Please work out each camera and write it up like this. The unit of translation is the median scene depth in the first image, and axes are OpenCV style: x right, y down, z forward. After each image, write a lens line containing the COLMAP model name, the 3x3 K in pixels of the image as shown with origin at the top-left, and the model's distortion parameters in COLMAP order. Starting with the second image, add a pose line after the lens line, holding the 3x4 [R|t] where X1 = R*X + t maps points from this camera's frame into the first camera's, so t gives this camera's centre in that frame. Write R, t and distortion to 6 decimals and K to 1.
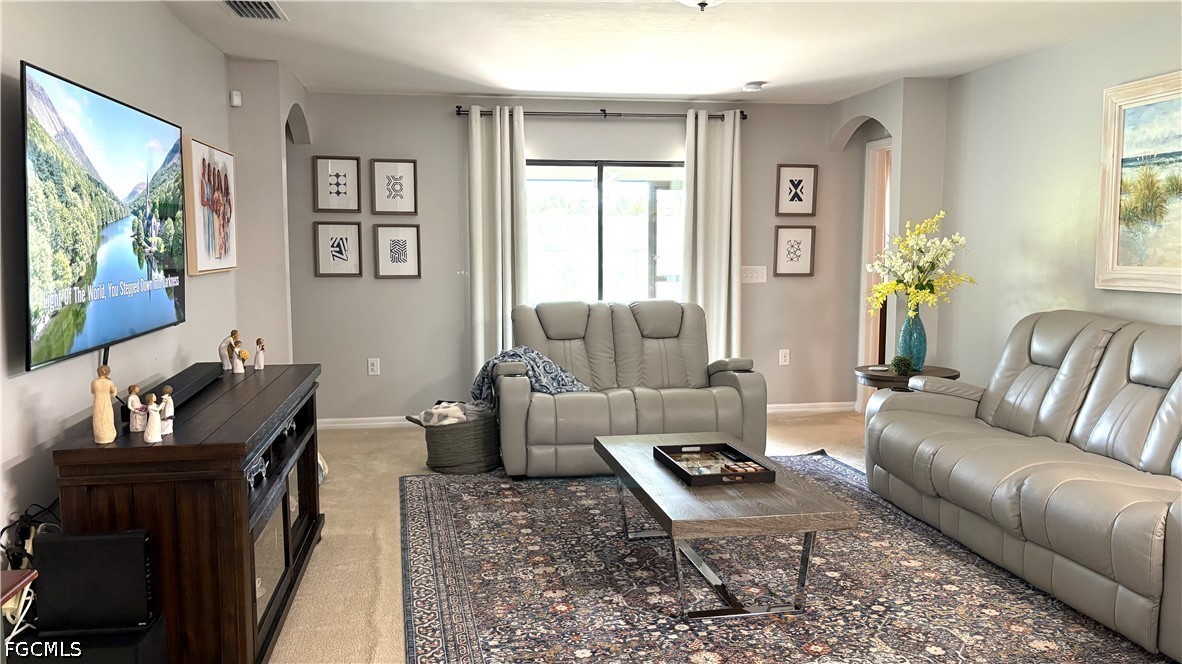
lens RADIAL K [[896.1, 0, 590.5], [0, 896.1, 330.5], [0, 0, 1]] dist [0.025377, -0.011396]
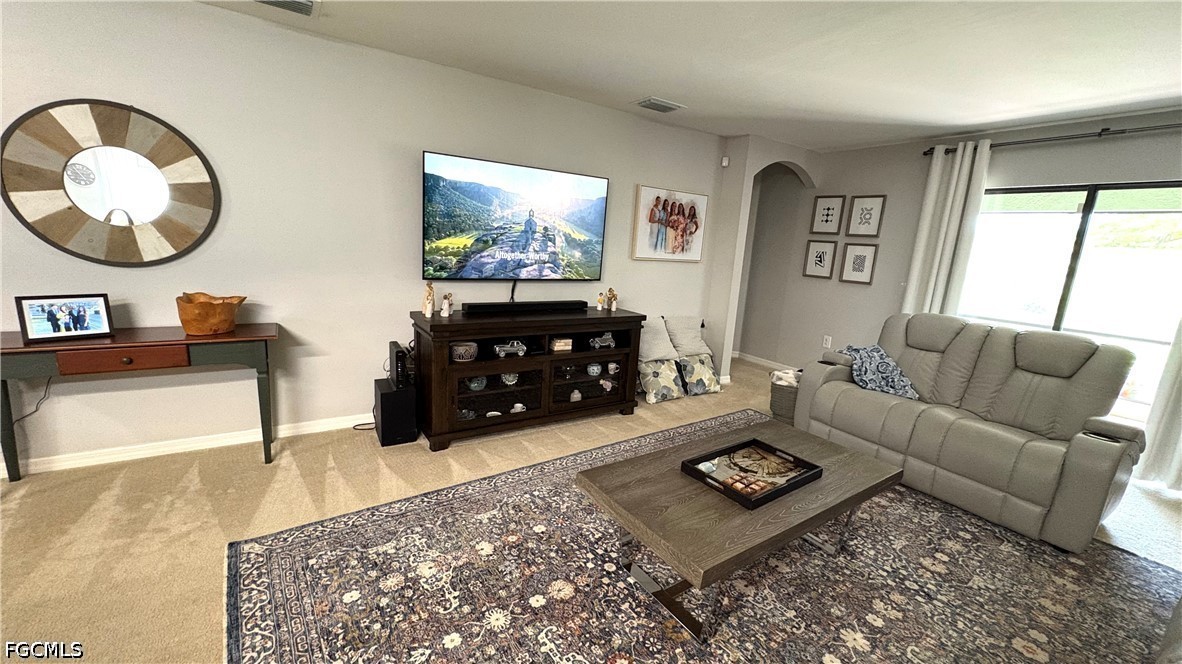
lens RADIAL K [[469.5, 0, 591.9], [0, 469.5, 332.6], [0, 0, 1]] dist [-0.000512, -0.000146]
pose [[0.402481, 0.203894, -0.892433, 0.288608], [-0.155328, 0.975955, 0.152924, -0.032260], [0.902154, 0.077070, 0.424474, 0.340203]]
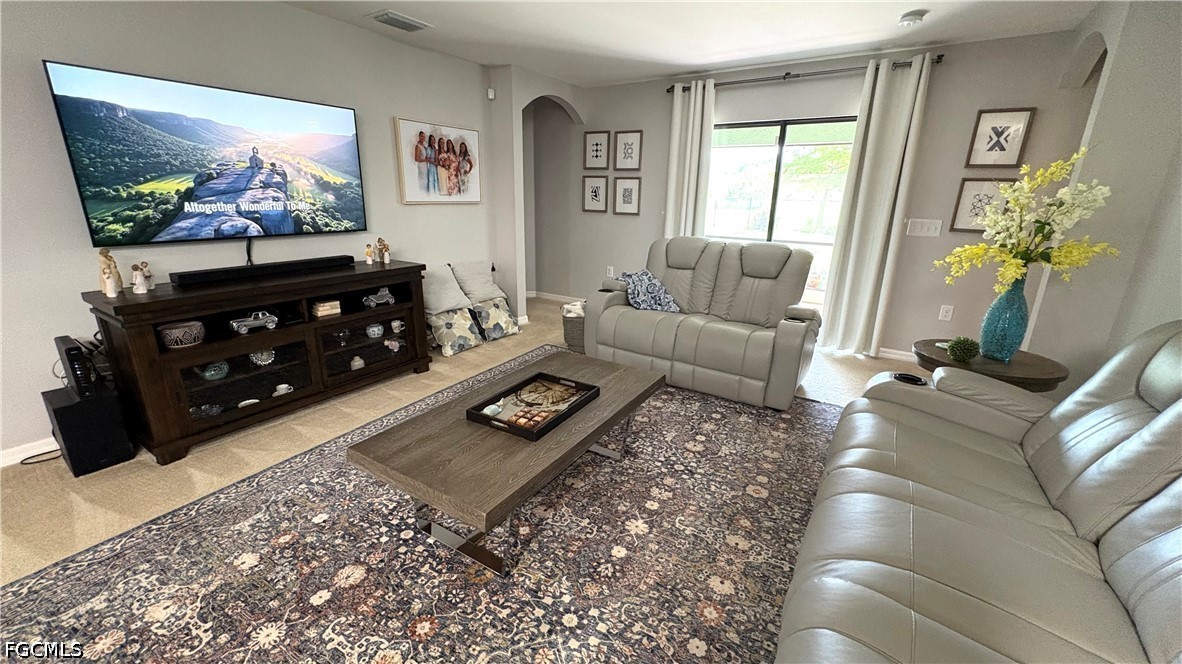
lens RADIAL K [[469.5, 0, 591.5], [0, 469.5, 331.7], [0, 0, 1]] dist [-0.000512, -0.000146]
pose [[0.737573, 0.207130, -0.642715, 0.294951], [-0.087297, 0.973055, 0.213409, -0.030922], [0.669601, -0.101298, 0.735781, 0.368888]]
